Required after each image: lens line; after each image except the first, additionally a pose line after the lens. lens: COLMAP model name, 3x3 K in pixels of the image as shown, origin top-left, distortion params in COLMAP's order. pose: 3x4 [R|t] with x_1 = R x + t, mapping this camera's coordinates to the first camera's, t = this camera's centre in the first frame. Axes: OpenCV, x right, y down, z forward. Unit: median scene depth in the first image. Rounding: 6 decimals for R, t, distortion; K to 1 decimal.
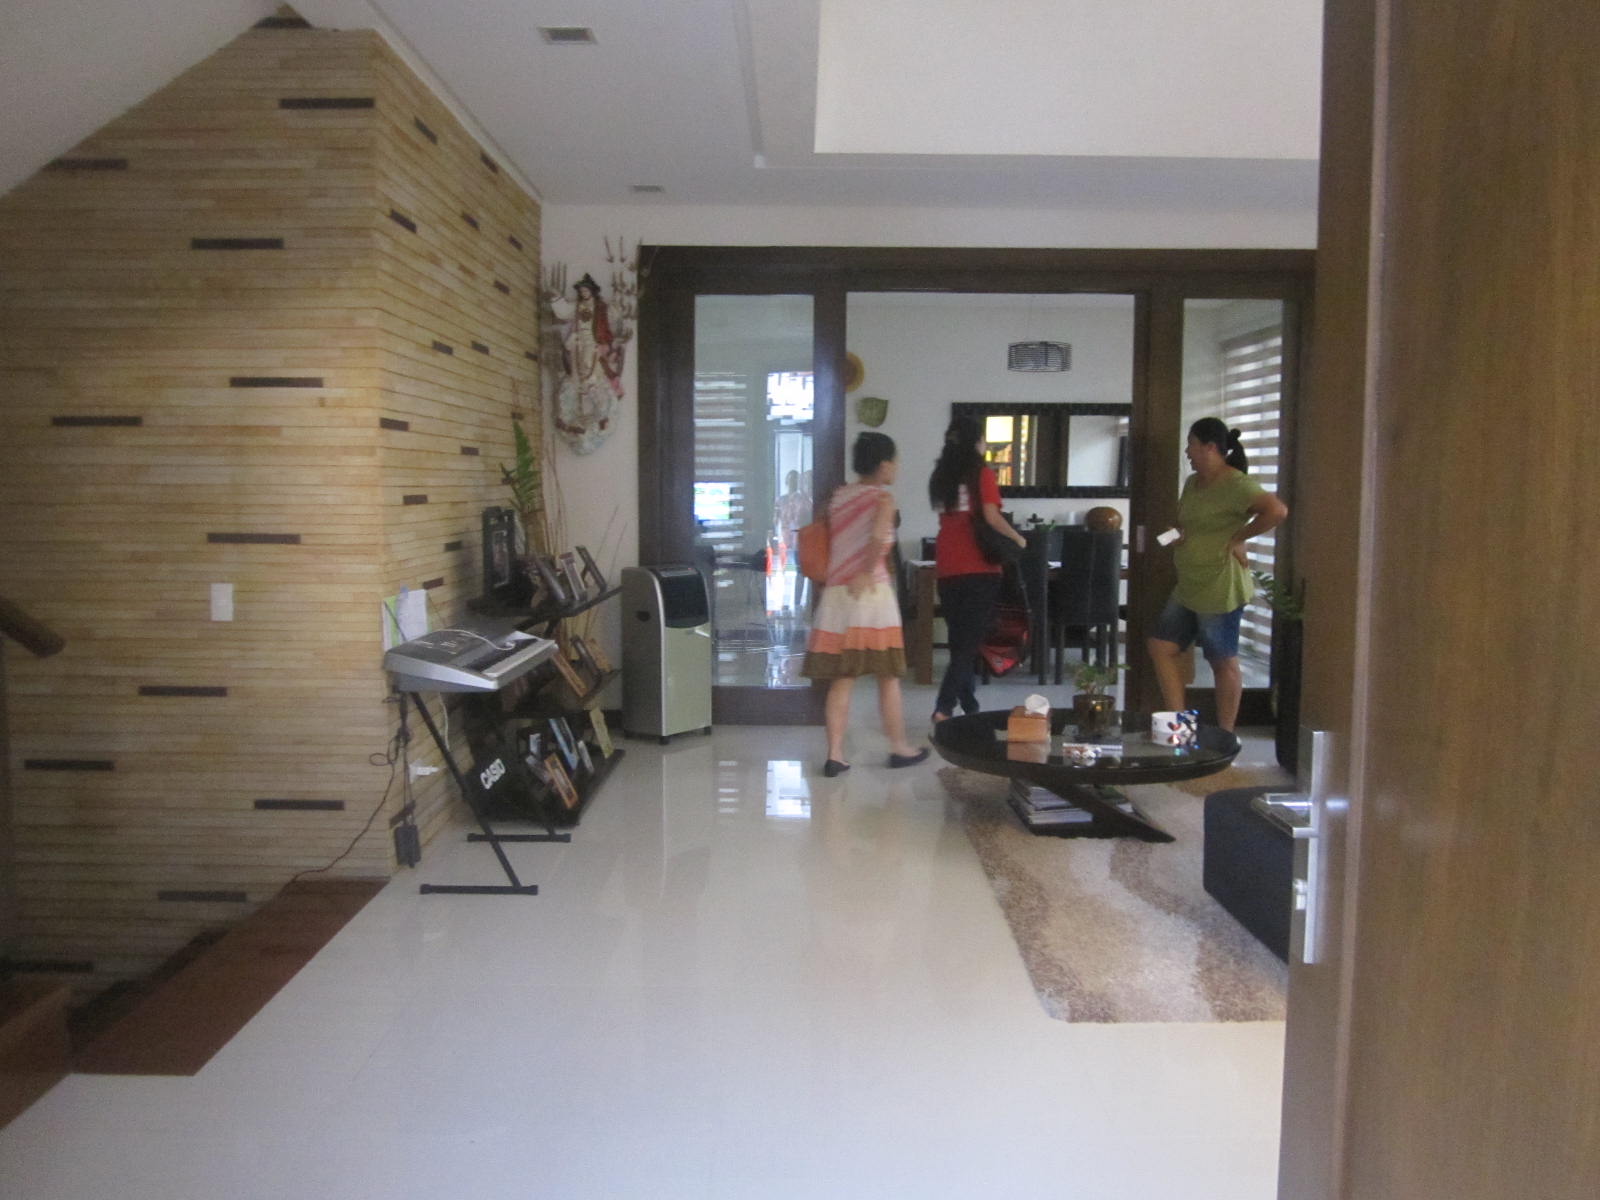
lens RADIAL K [[1315.6, 0, 800.0], [0, 1315.6, 600.0], [0, 0, 1]] dist [-0.052835, 0.006317]
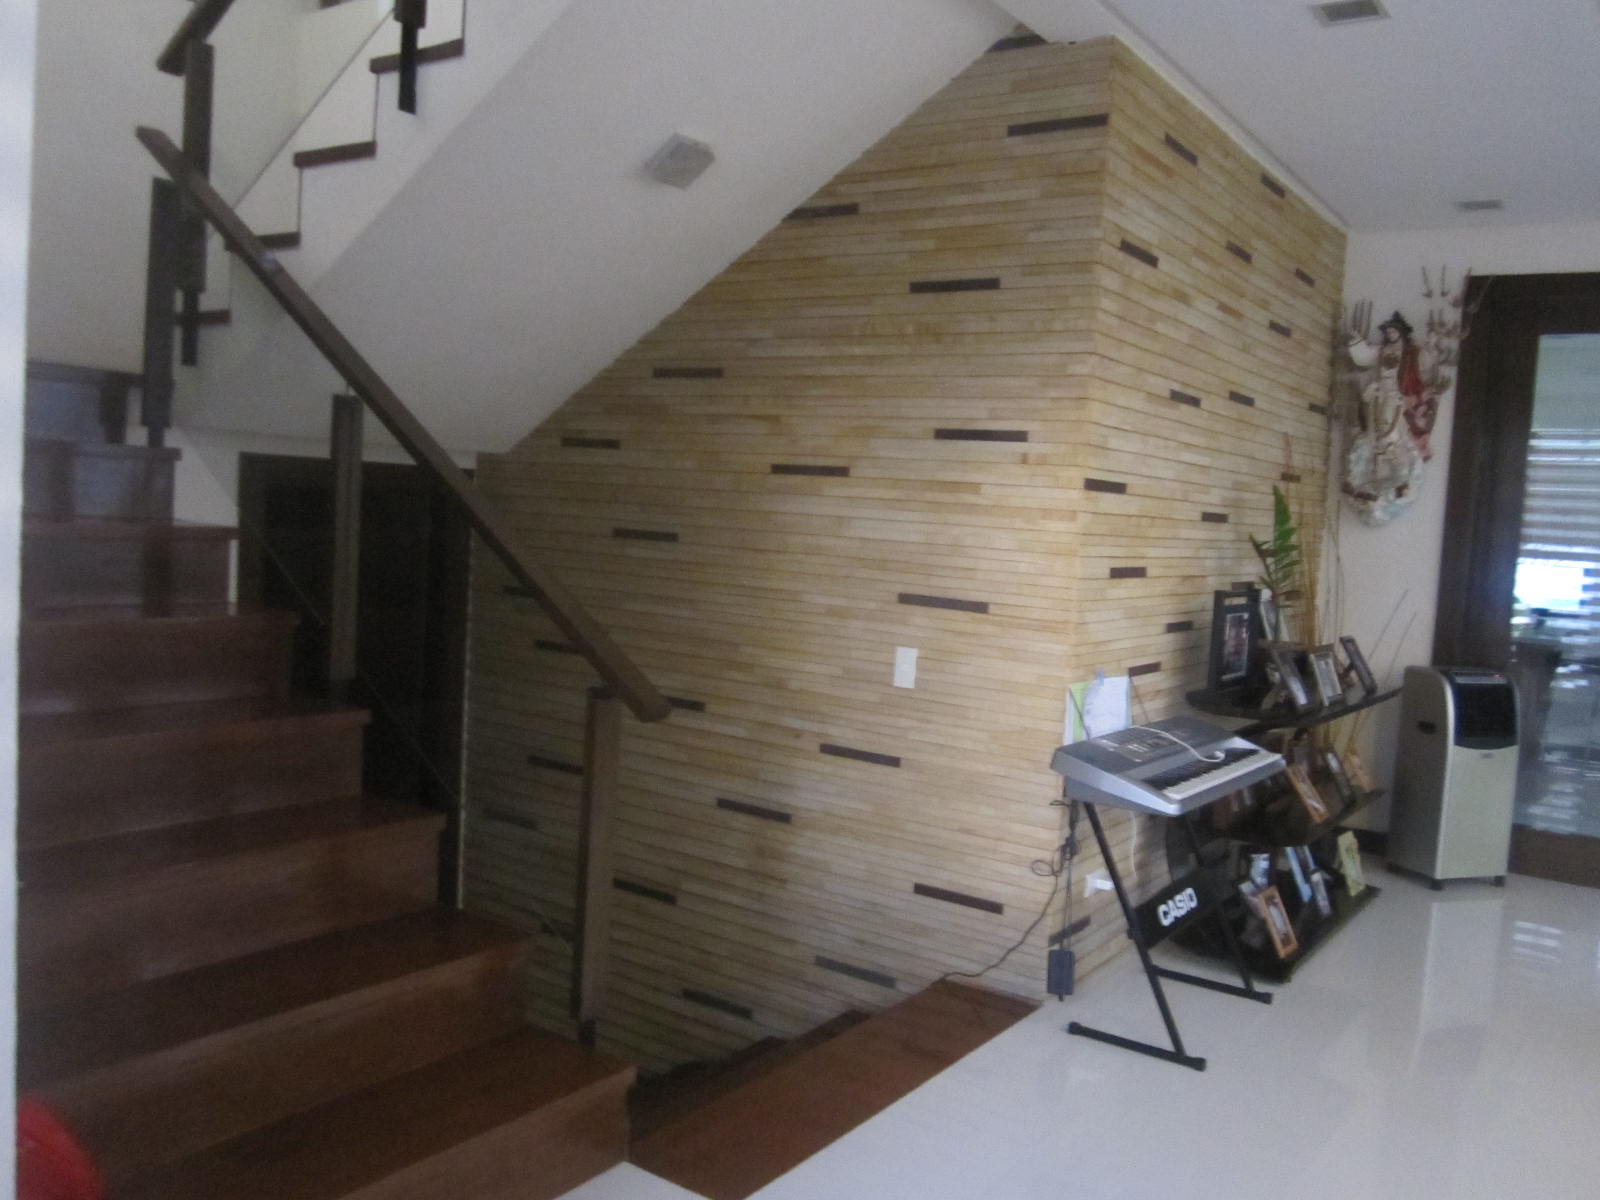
lens RADIAL K [[1315.6, 0, 800.0], [0, 1315.6, 600.0], [0, 0, 1]] dist [-0.052835, 0.006317]
pose [[0.813098, 0.086835, -0.575613, 0.033966], [-0.107459, 0.994208, -0.001812, -0.036125], [0.572122, 0.063328, 0.817720, 0.177812]]
